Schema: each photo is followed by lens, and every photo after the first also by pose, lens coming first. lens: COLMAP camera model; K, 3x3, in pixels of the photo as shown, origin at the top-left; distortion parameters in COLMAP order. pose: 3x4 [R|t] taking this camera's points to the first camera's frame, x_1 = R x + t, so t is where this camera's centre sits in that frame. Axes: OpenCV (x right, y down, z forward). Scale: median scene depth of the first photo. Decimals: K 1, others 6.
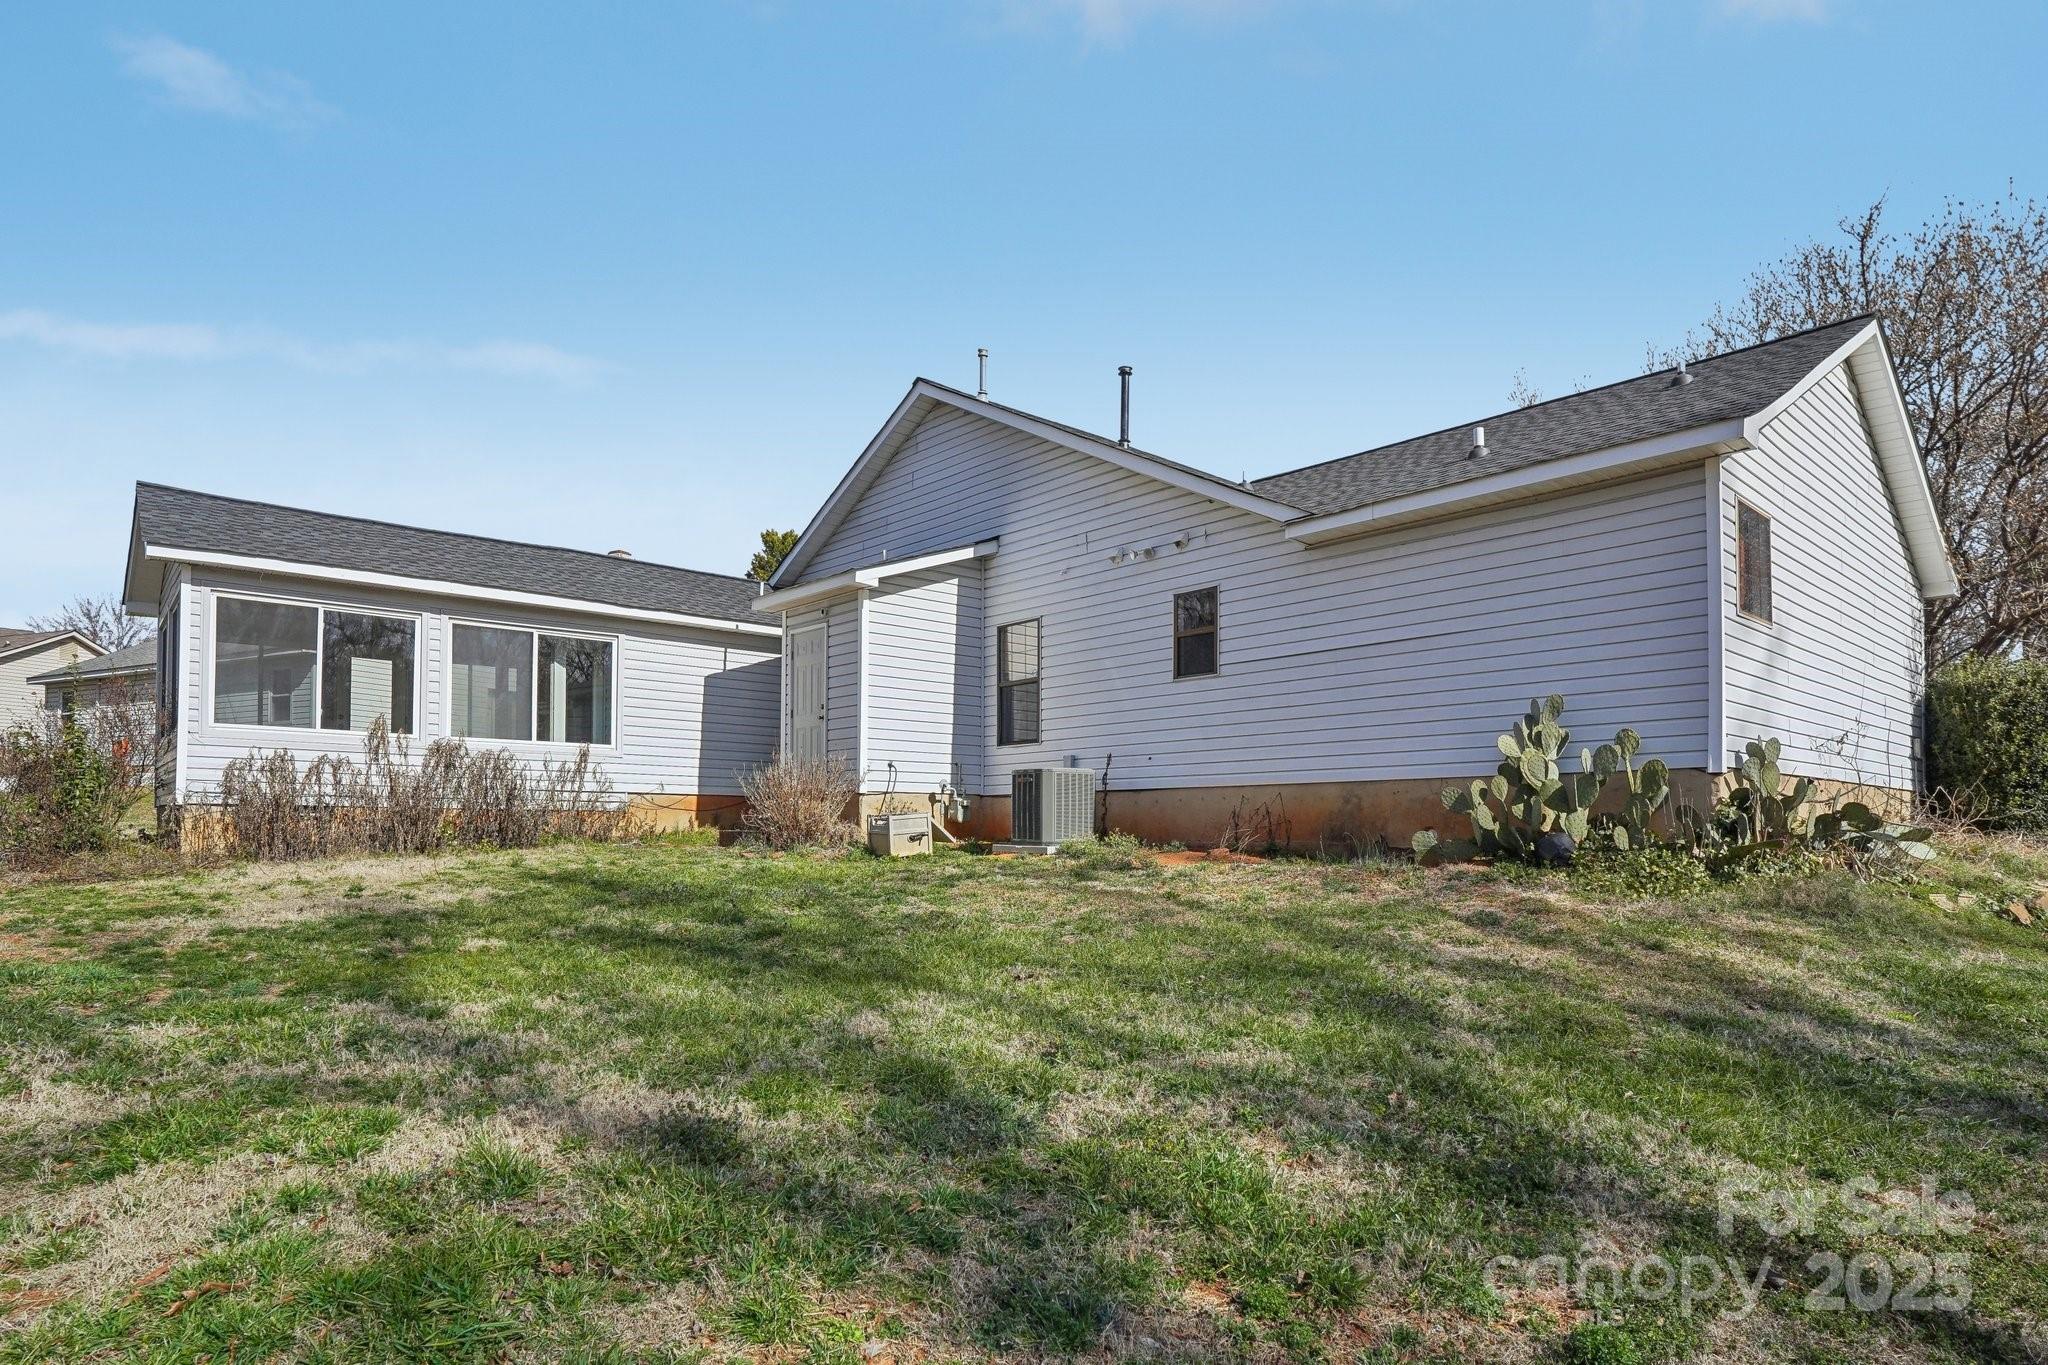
lens RADIAL K [[1144.3, 0, 1027.7], [0, 1144.3, 746.0], [0, 0, 1]] dist [0.000310, 0.001325]
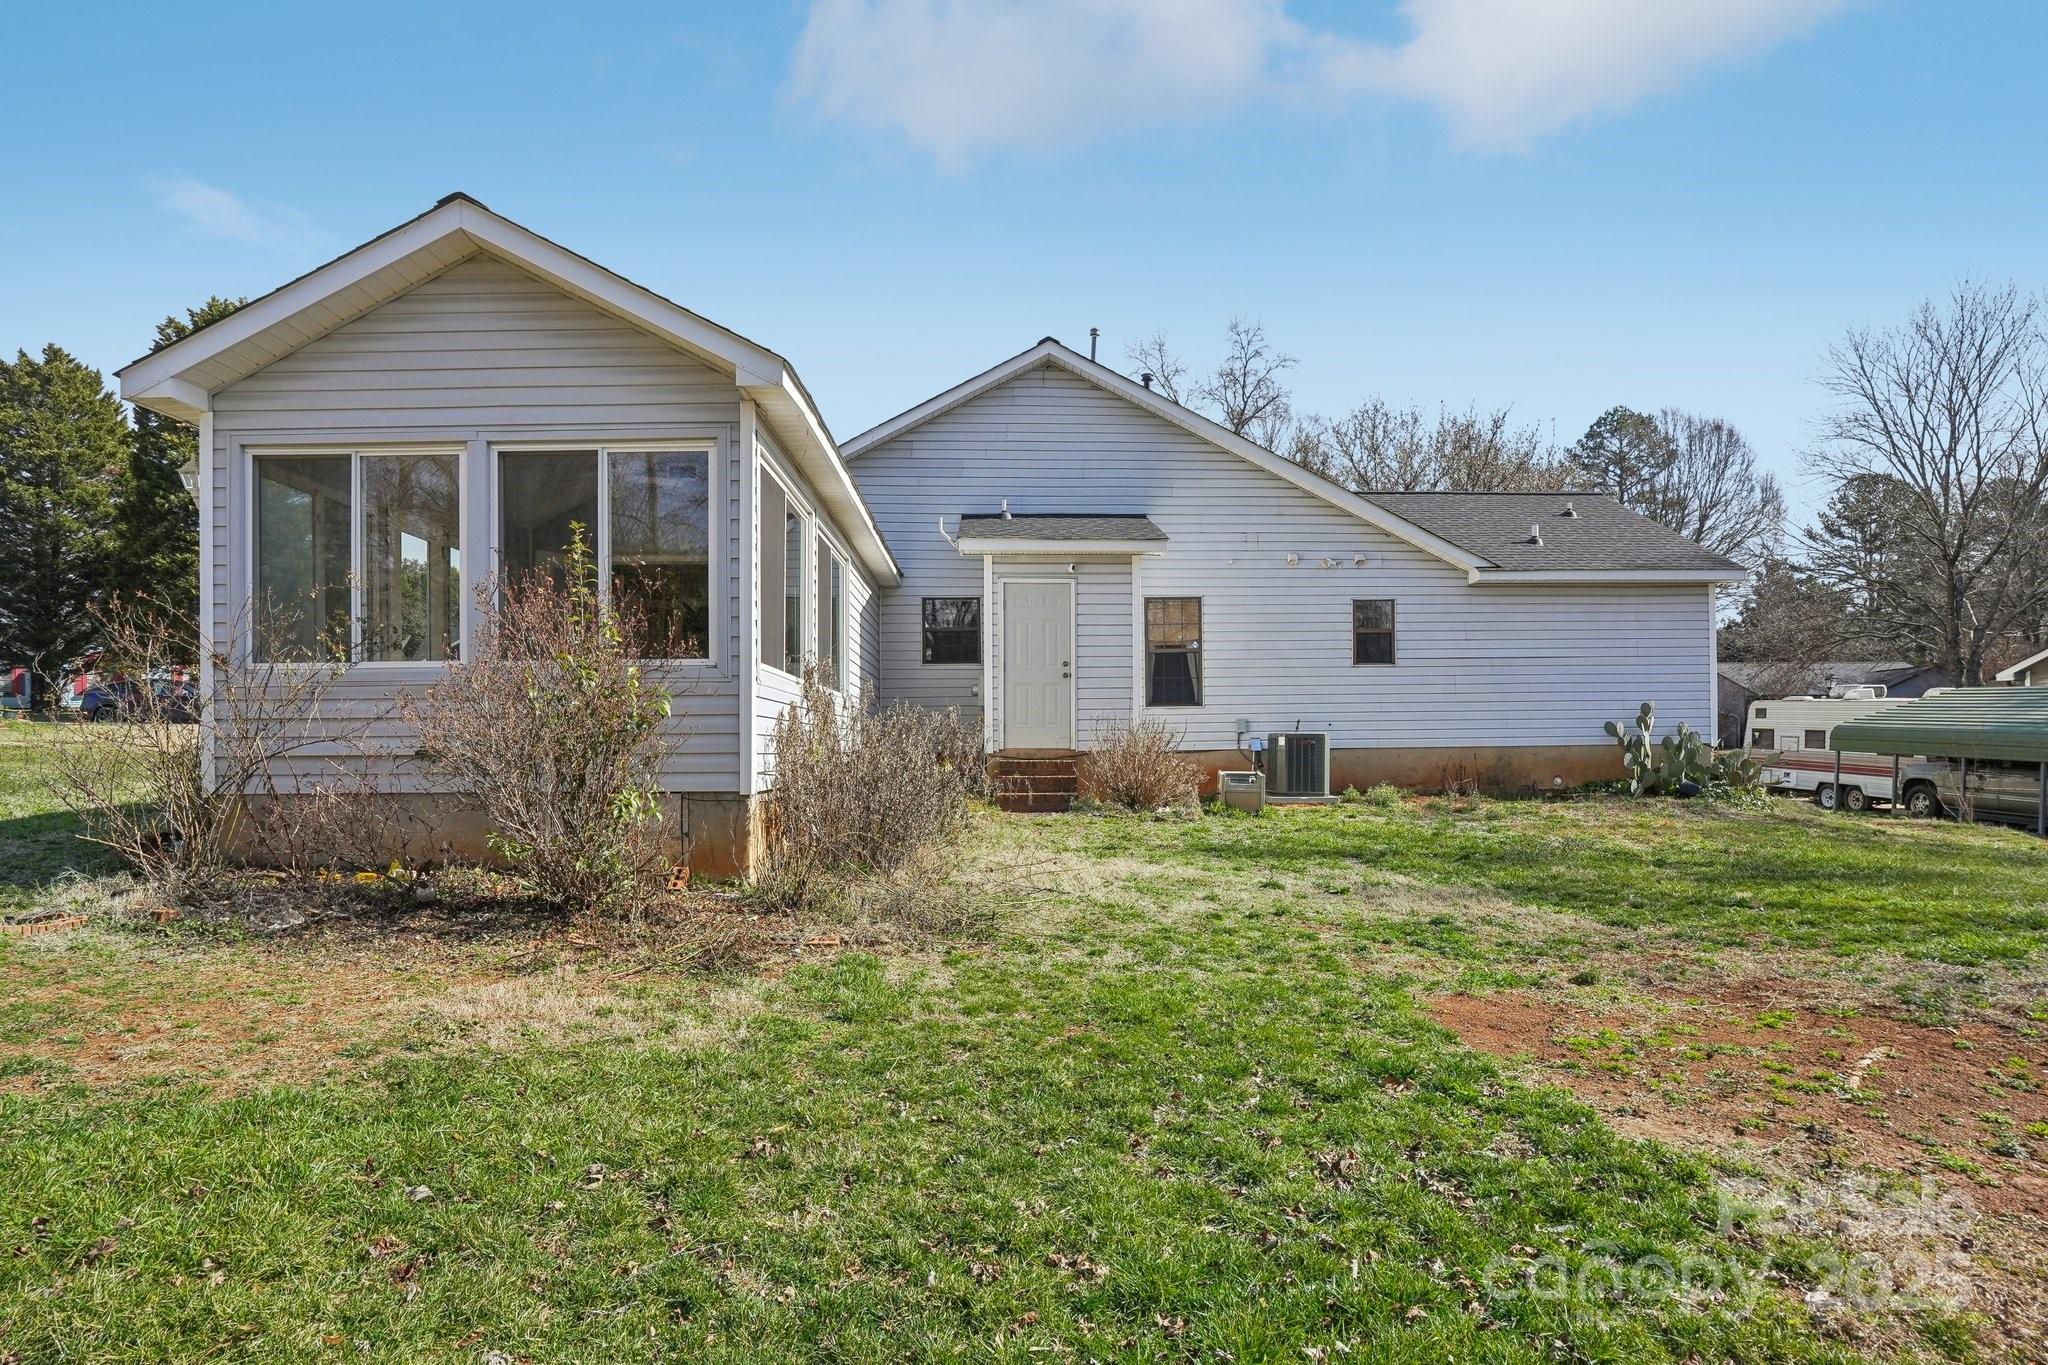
lens RADIAL K [[1144.3, 0, 1027.7], [0, 1144.3, 746.0], [0, 0, 1]] dist [0.000310, 0.001325]
pose [[0.653402, -0.000326, 0.757011, -1.136108], [-0.049252, 0.997863, 0.042941, -0.003288], [-0.755408, -0.065341, 0.651989, 0.427761]]
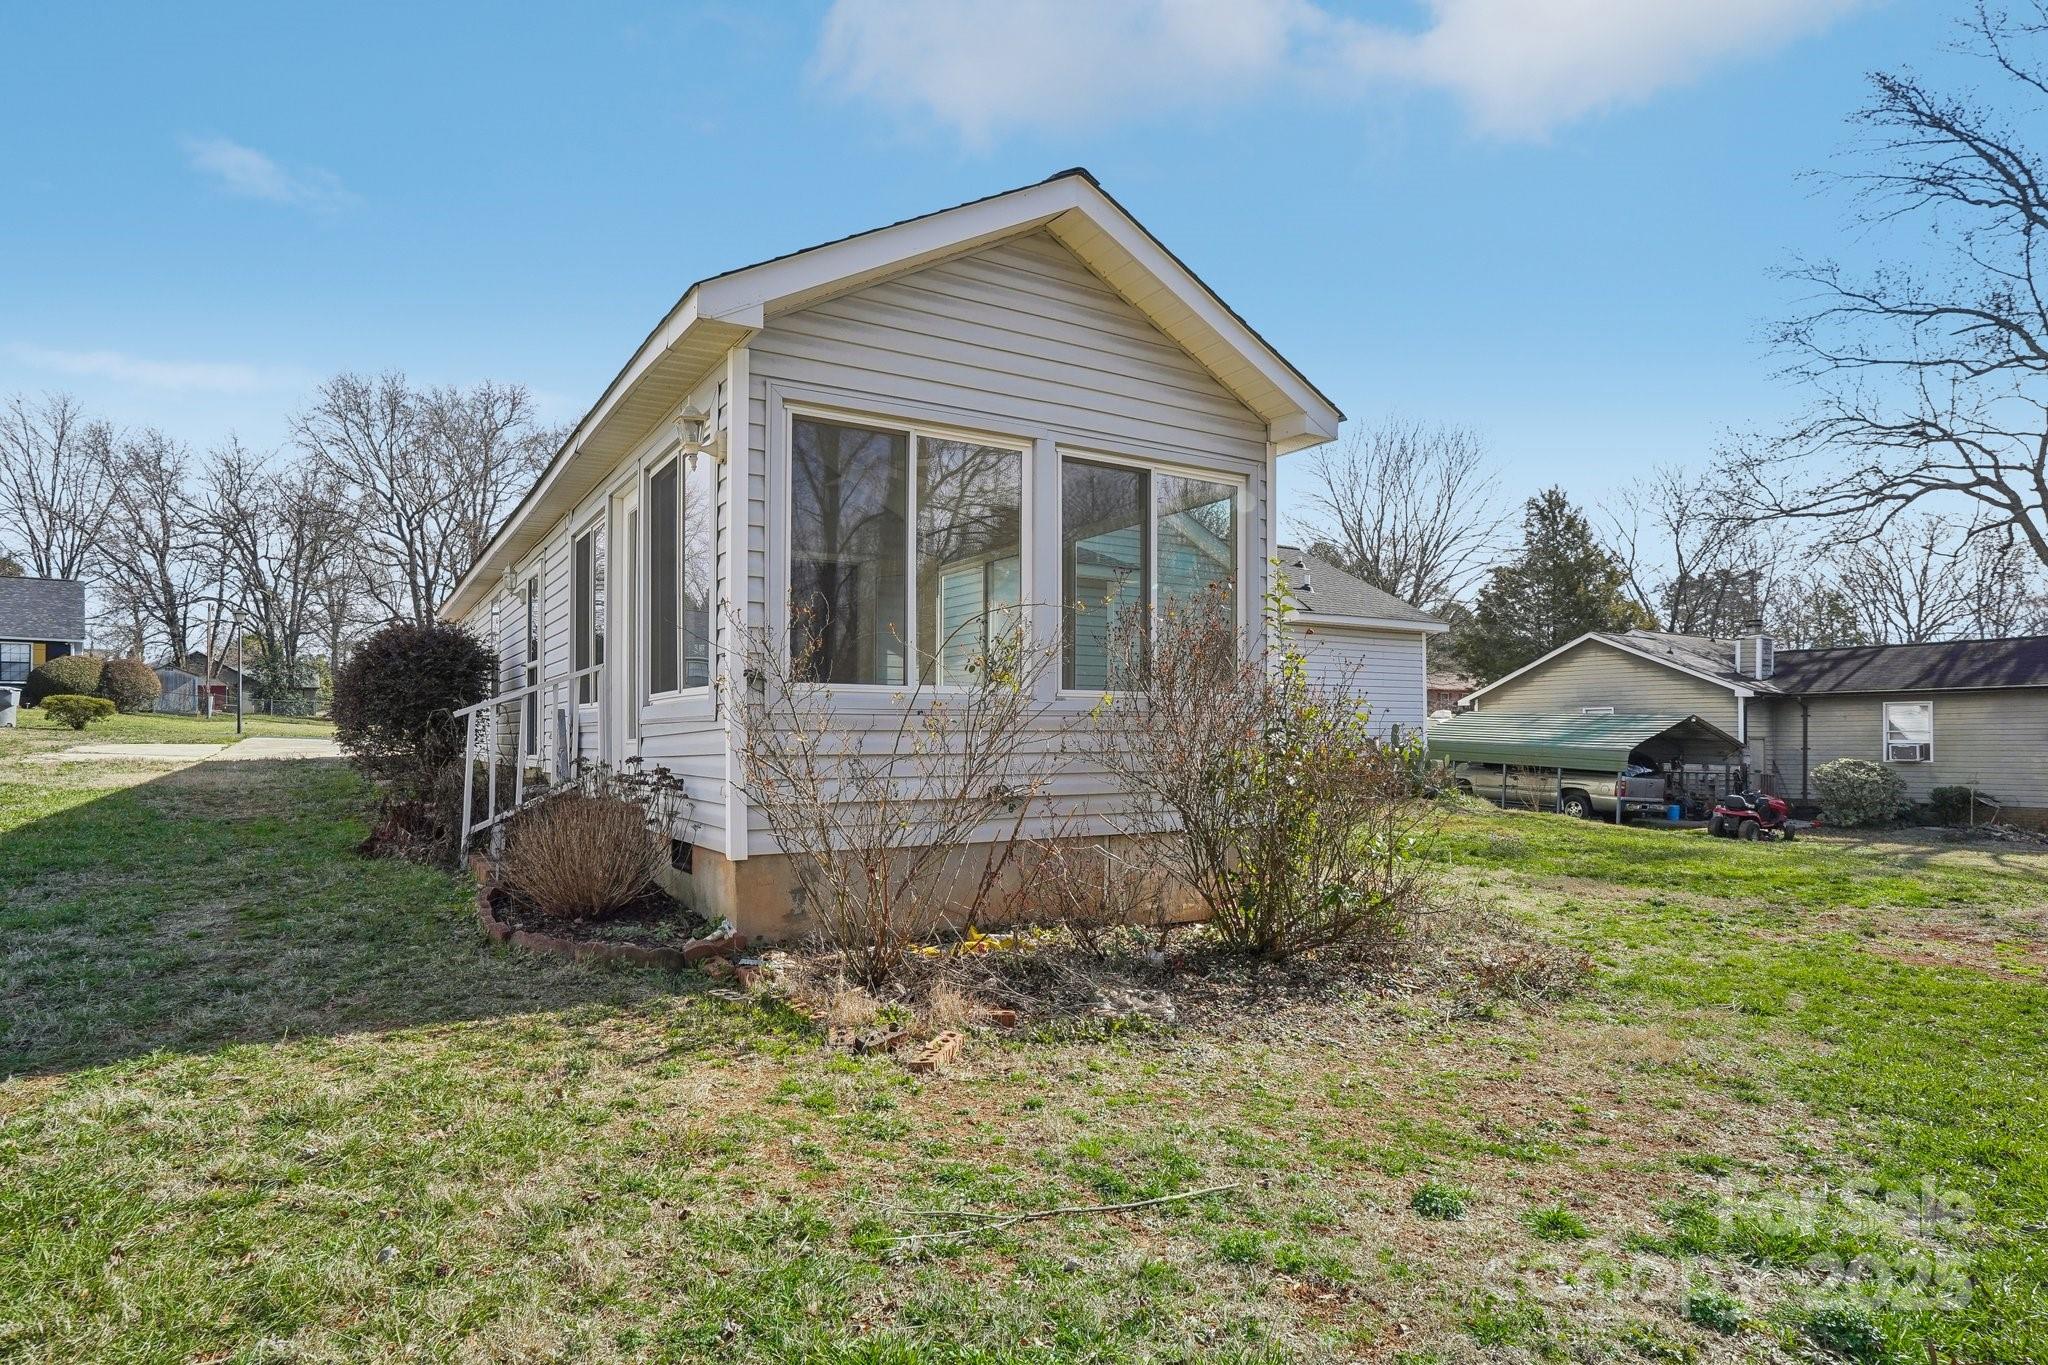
lens RADIAL K [[1144.3, 0, 1027.7], [0, 1144.3, 746.0], [0, 0, 1]] dist [0.000310, 0.001325]
pose [[0.177206, -0.002750, 0.984170, -1.424821], [-0.070427, 0.997397, 0.015468, 0.013520], [-0.981651, -0.072053, 0.176551, 1.004464]]
